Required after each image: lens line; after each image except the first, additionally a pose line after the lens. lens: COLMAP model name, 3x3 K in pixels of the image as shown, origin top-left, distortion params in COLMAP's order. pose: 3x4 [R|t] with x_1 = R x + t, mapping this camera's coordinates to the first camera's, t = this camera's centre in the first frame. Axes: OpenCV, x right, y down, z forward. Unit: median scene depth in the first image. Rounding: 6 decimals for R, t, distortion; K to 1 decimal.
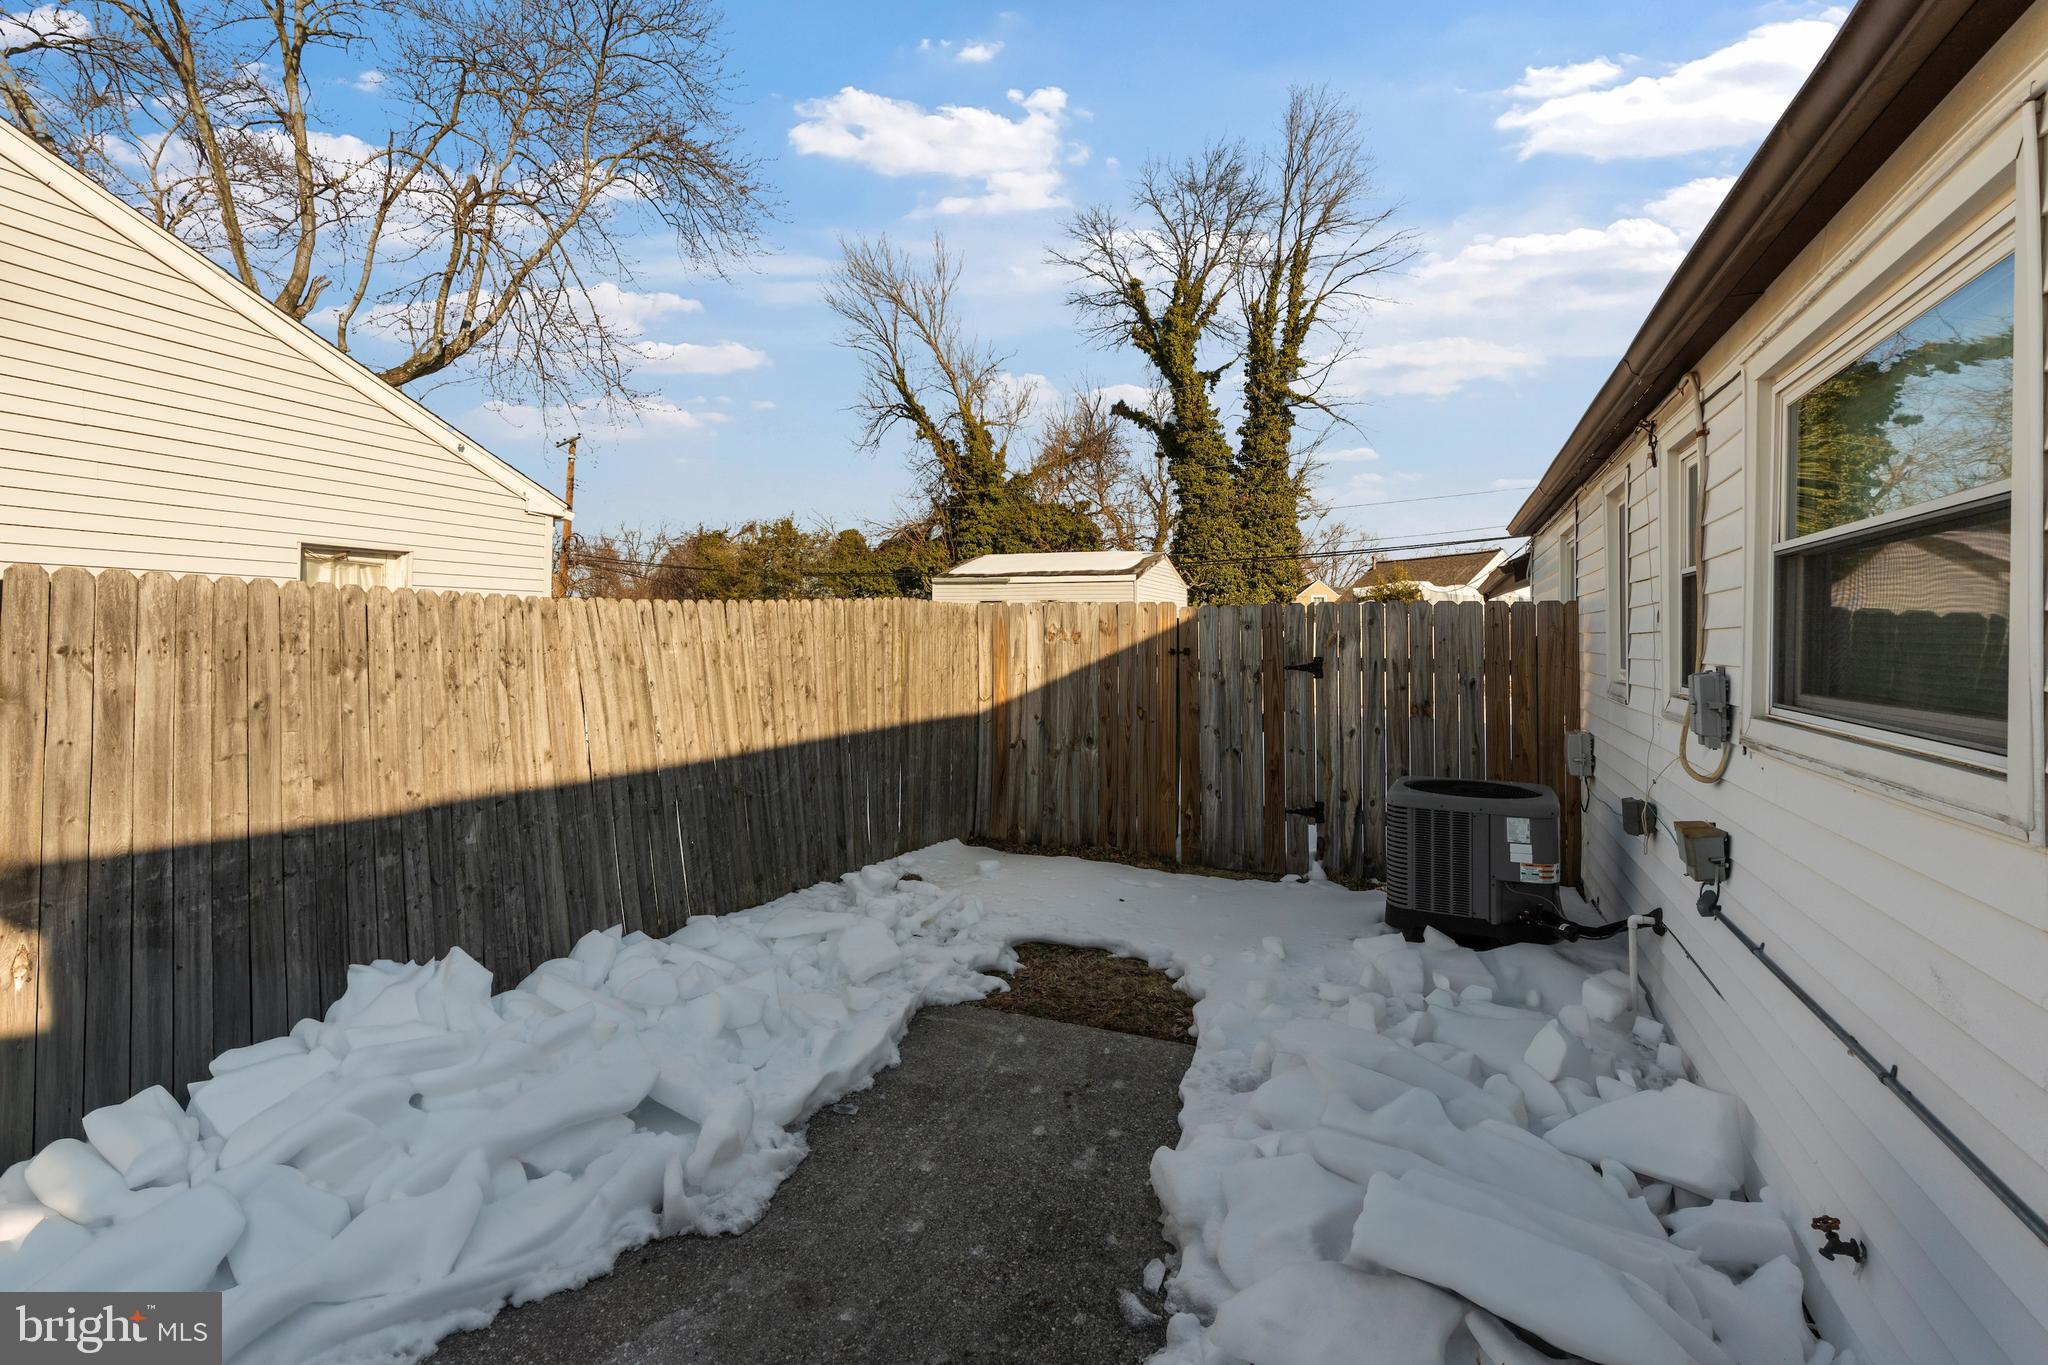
lens RADIAL K [[939.3, 0, 1017.4], [0, 939.3, 620.1], [0, 0, 1]] dist [-0.002099, 0.000065]
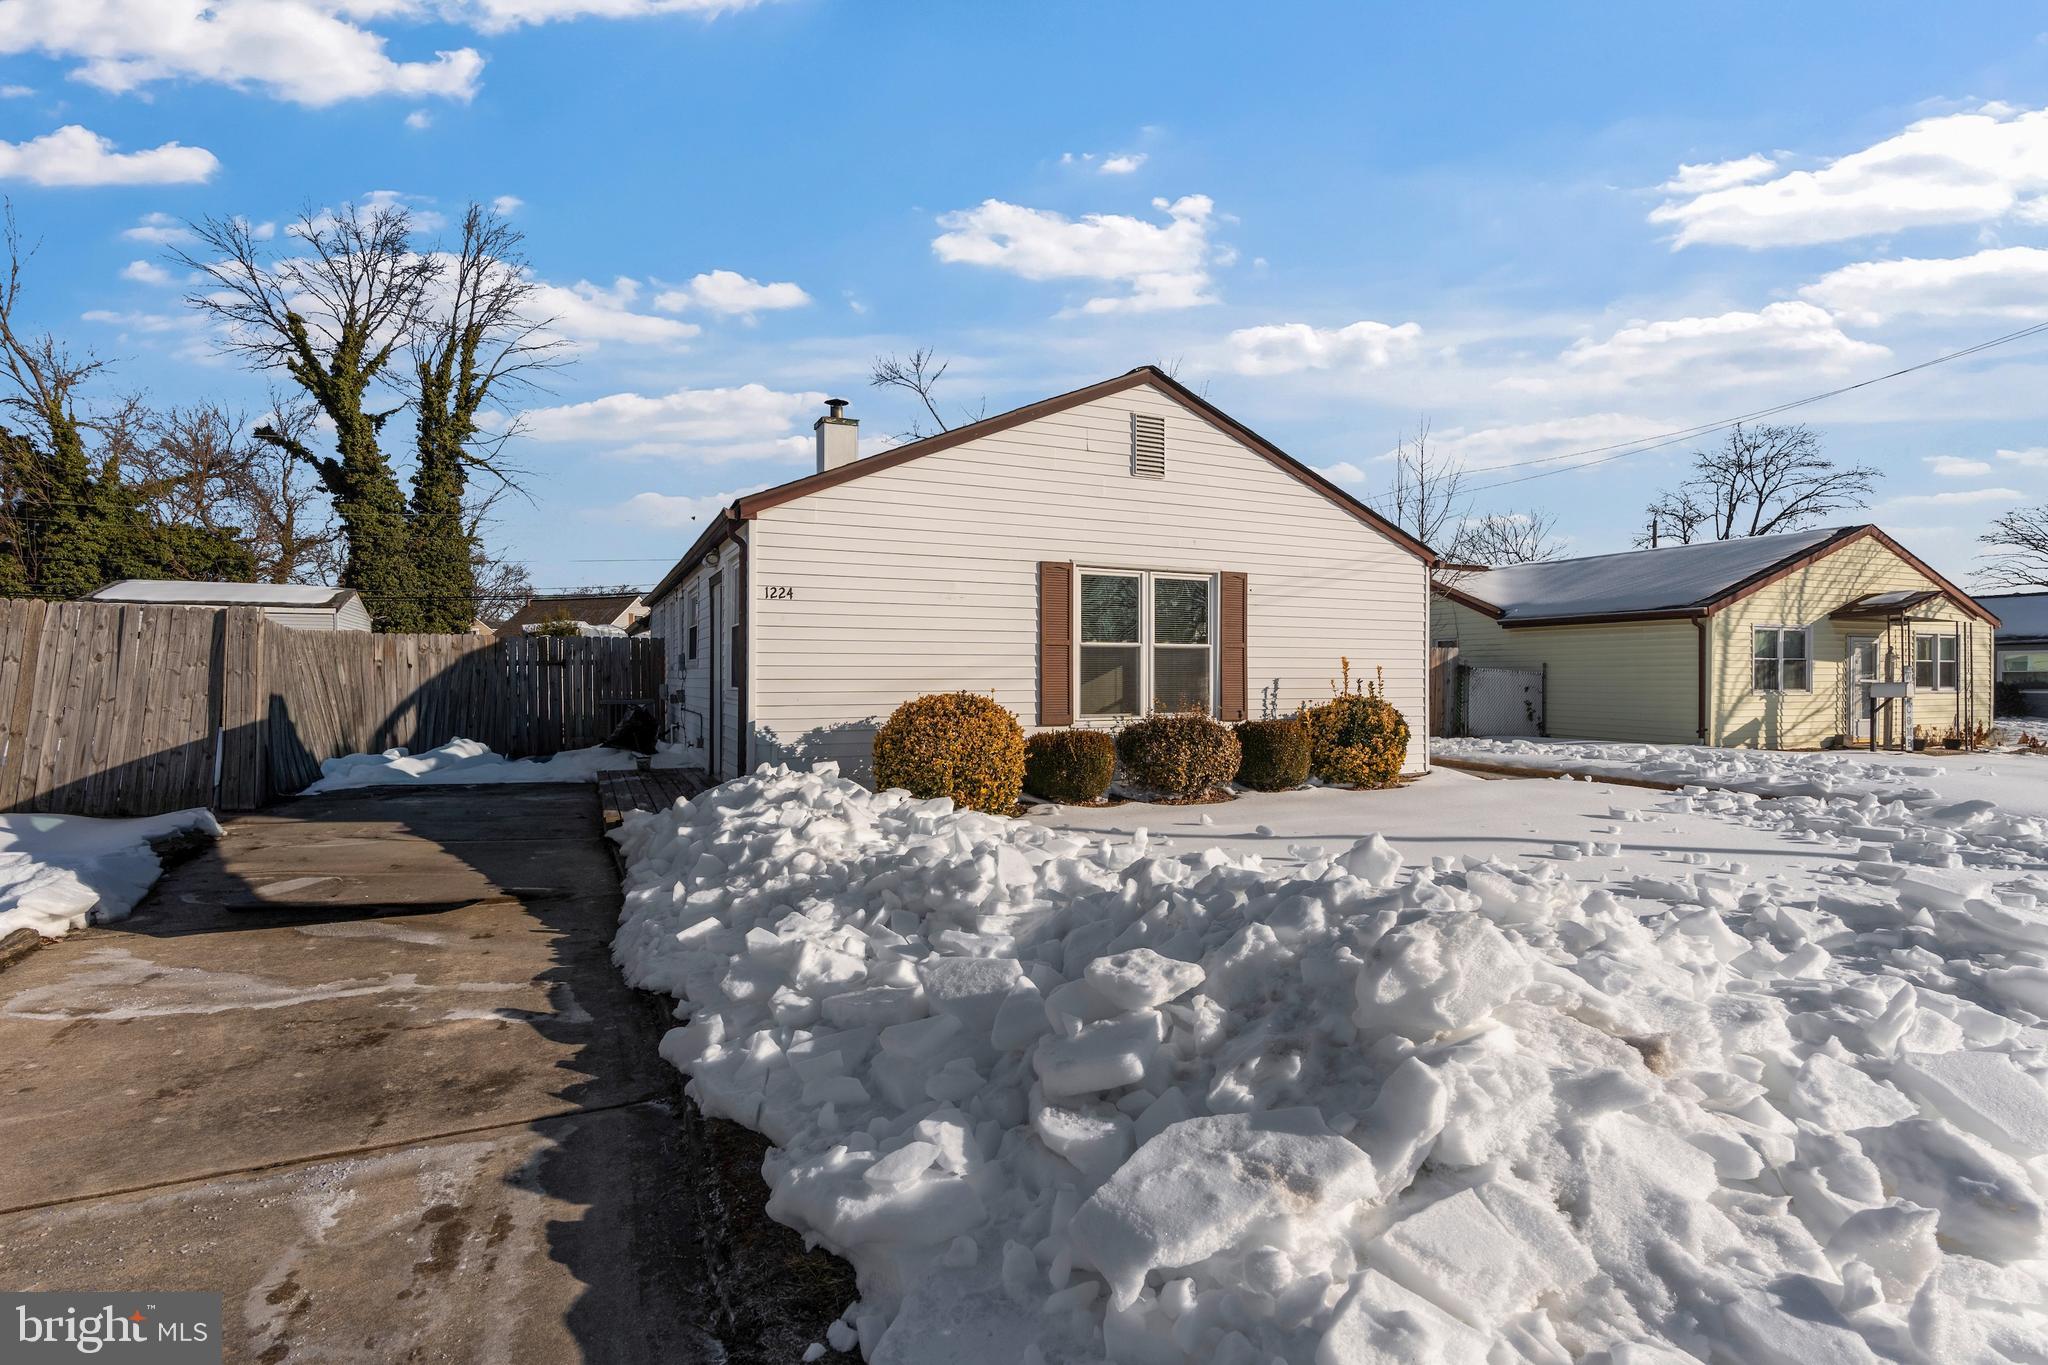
lens RADIAL K [[941.2, 0, 1024.0], [0, 941.2, 682.5], [0, 0, 1]] dist [-0.002852, -0.000192]
pose [[0.652257, -0.012891, 0.757889, -0.136870], [-0.007326, 0.999701, 0.023309, 0.006794], [-0.757963, -0.020755, 0.651968, -0.274317]]
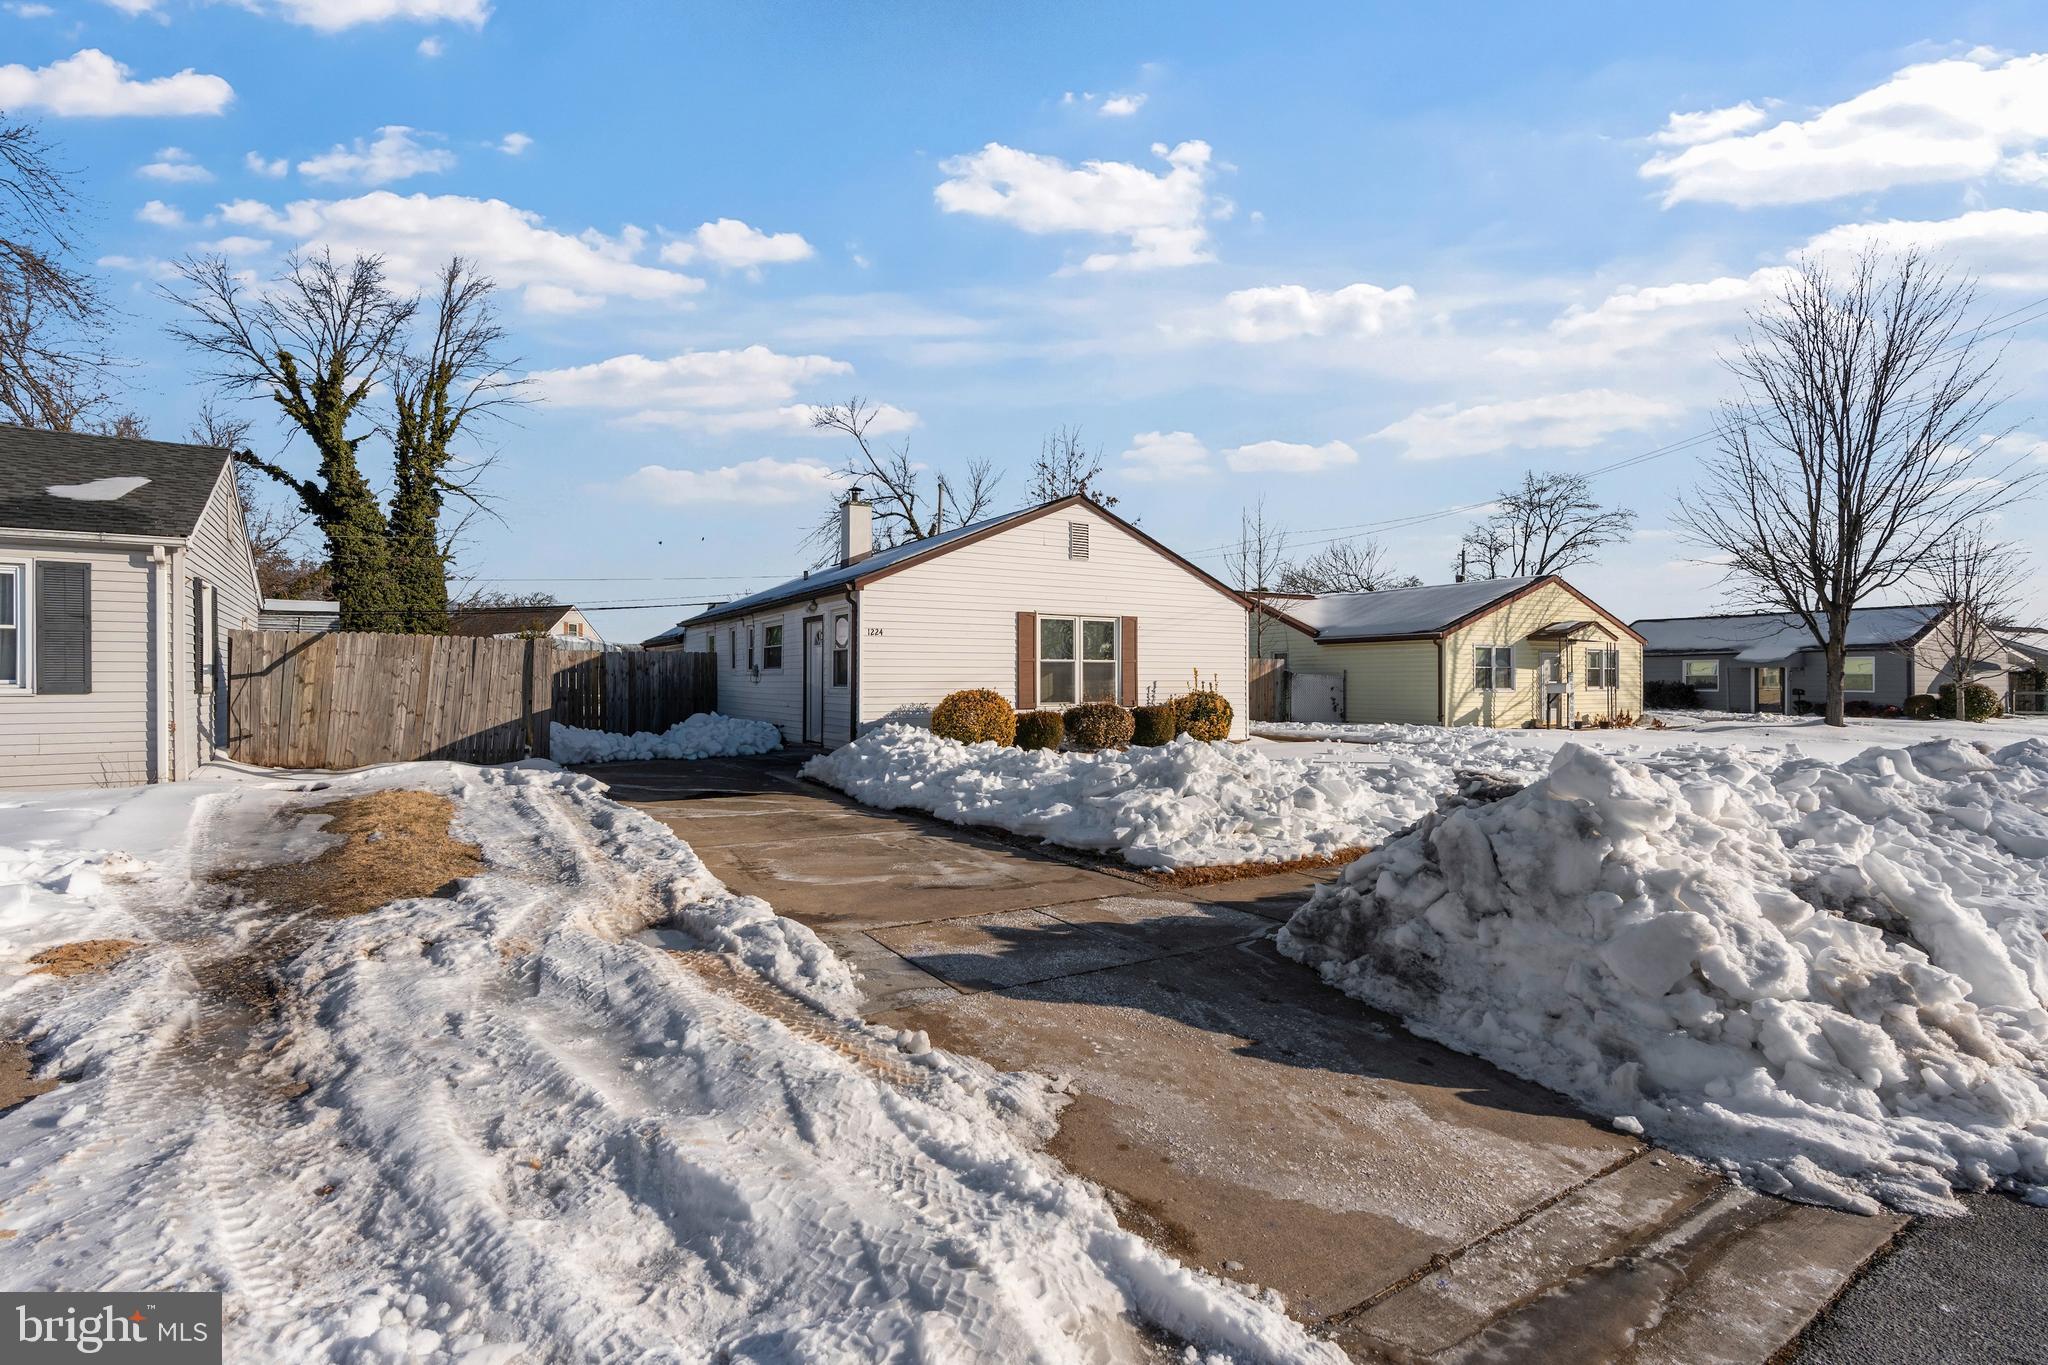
lens RADIAL K [[903.8, 0, 1031.2], [0, 903.8, 681.2], [0, 0, 1]] dist [-0.004261, 0.000137]
pose [[0.554834, -0.009583, 0.831906, -0.281044], [-0.007524, 0.999835, 0.016536, 0.004836], [-0.831927, -0.015434, 0.554670, -0.345494]]
